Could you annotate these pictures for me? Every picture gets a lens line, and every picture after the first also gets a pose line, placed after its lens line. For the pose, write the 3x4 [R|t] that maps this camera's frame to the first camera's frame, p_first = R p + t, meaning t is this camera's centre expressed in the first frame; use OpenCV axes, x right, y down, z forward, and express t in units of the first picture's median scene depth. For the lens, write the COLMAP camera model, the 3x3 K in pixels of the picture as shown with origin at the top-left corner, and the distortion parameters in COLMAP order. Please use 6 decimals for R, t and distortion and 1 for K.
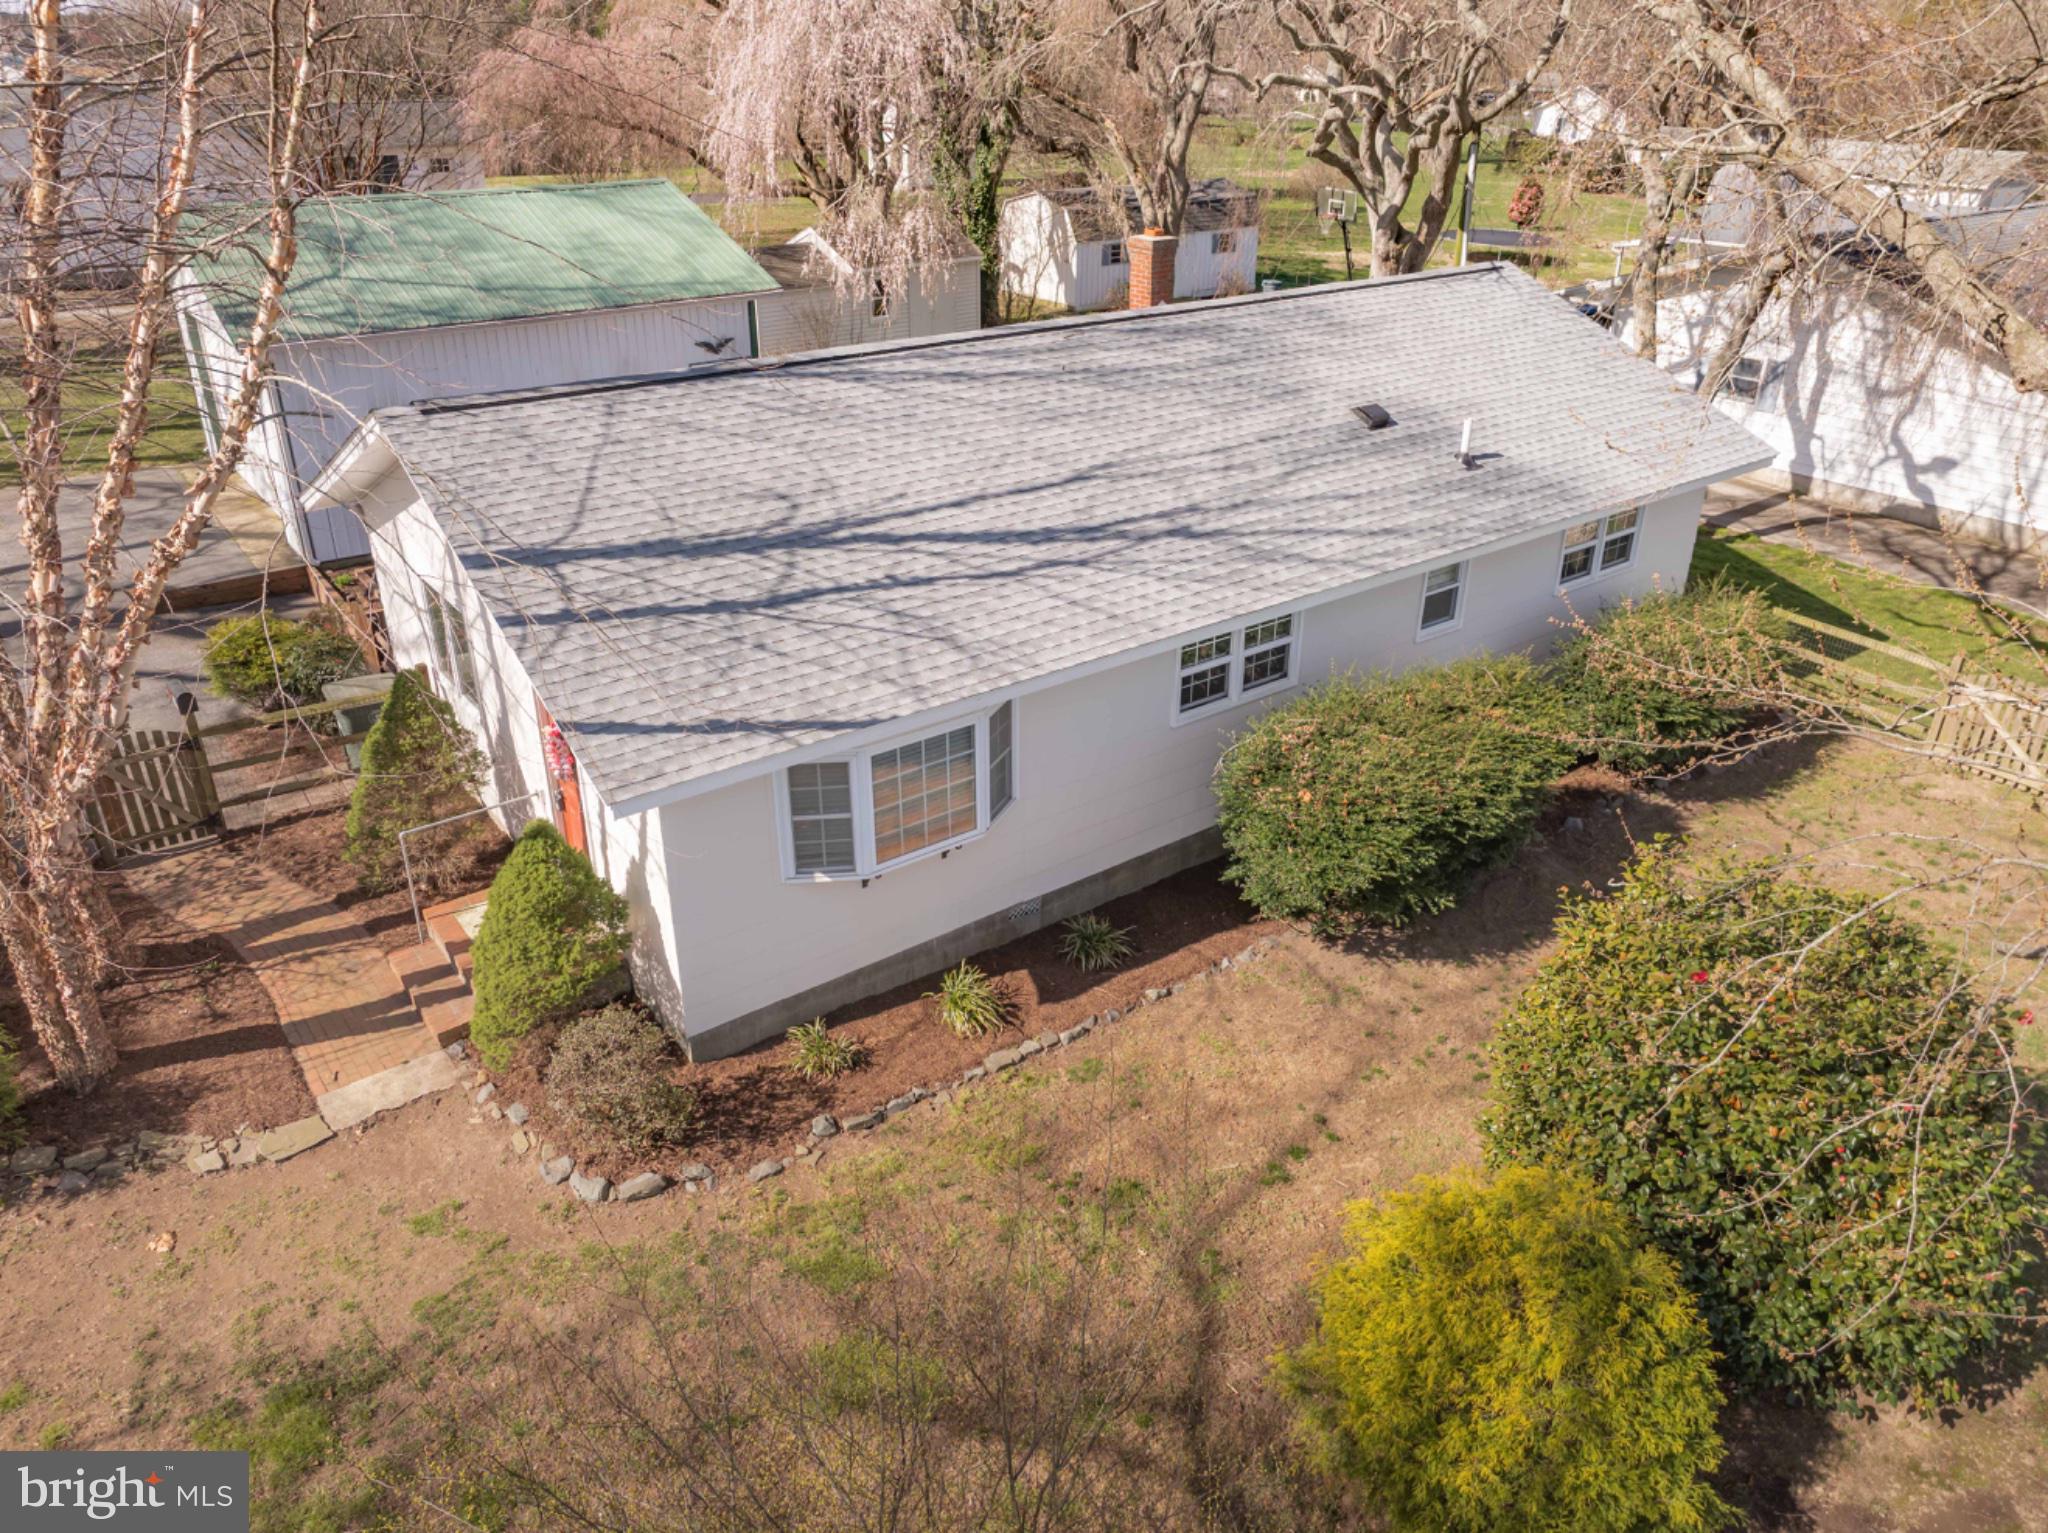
lens RADIAL K [[1439.5, 0, 1029.6], [0, 1439.5, 765.5], [0, 0, 1]] dist [-0.029822, 0.017320]
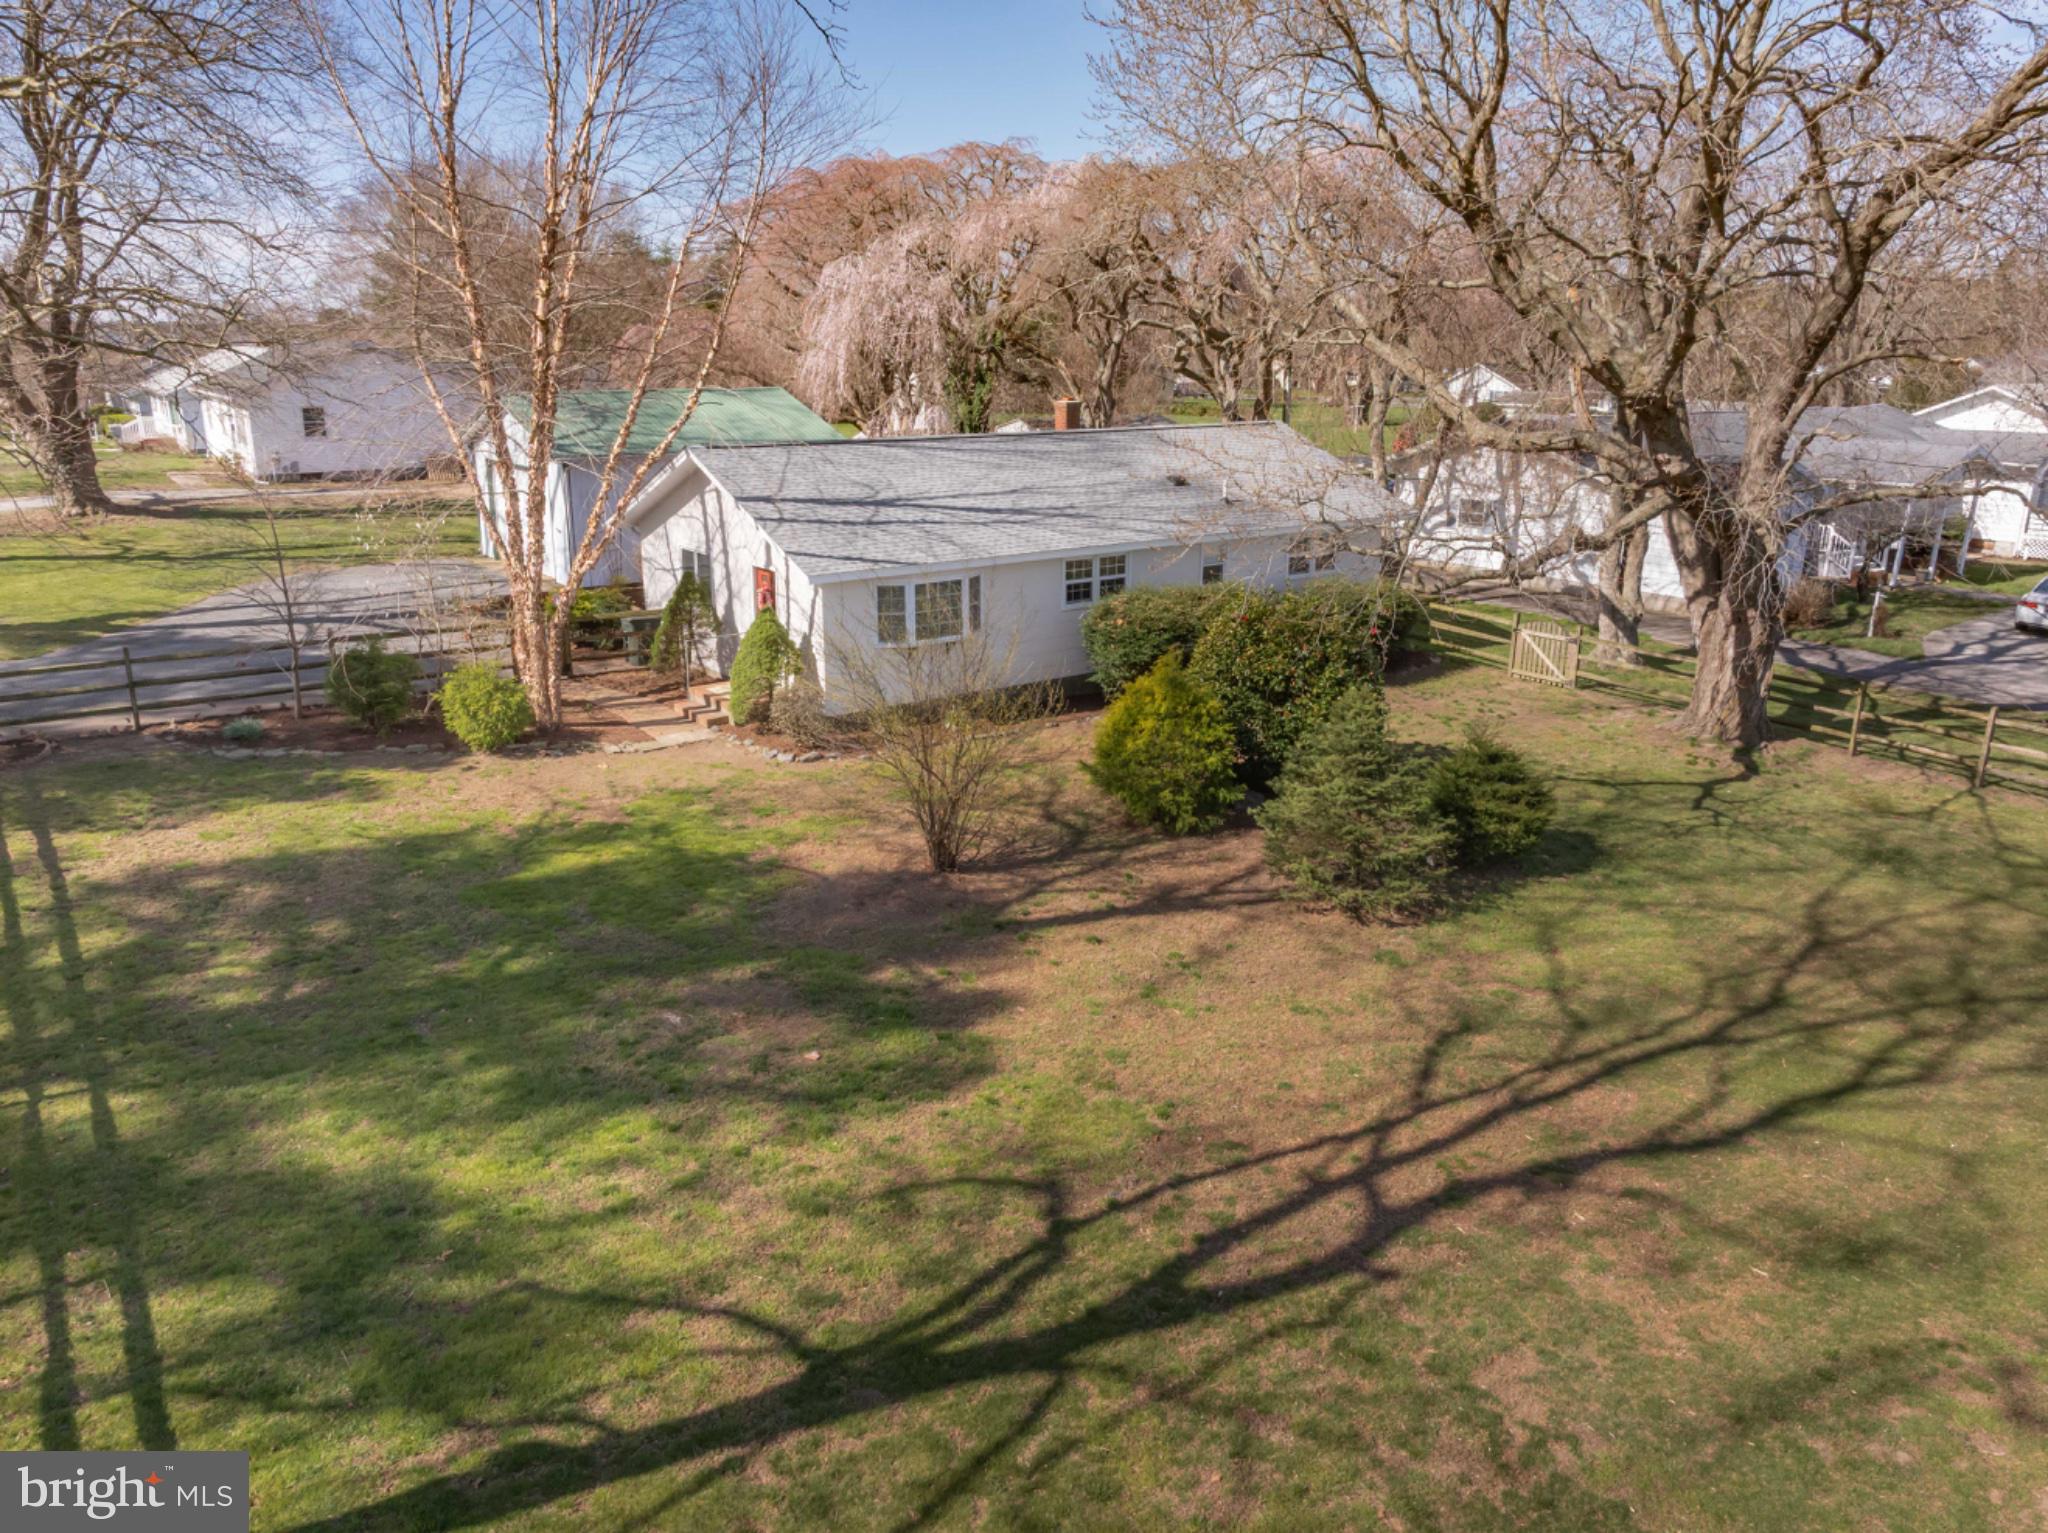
lens RADIAL K [[1439.5, 0, 1029.6], [0, 1439.5, 765.5], [0, 0, 1]] dist [-0.029822, 0.017320]
pose [[0.999990, -0.001310, -0.004158, 0.067151], [0.000522, 0.982904, -0.184118, 0.598957], [0.004328, 0.184114, 0.982895, -0.997095]]
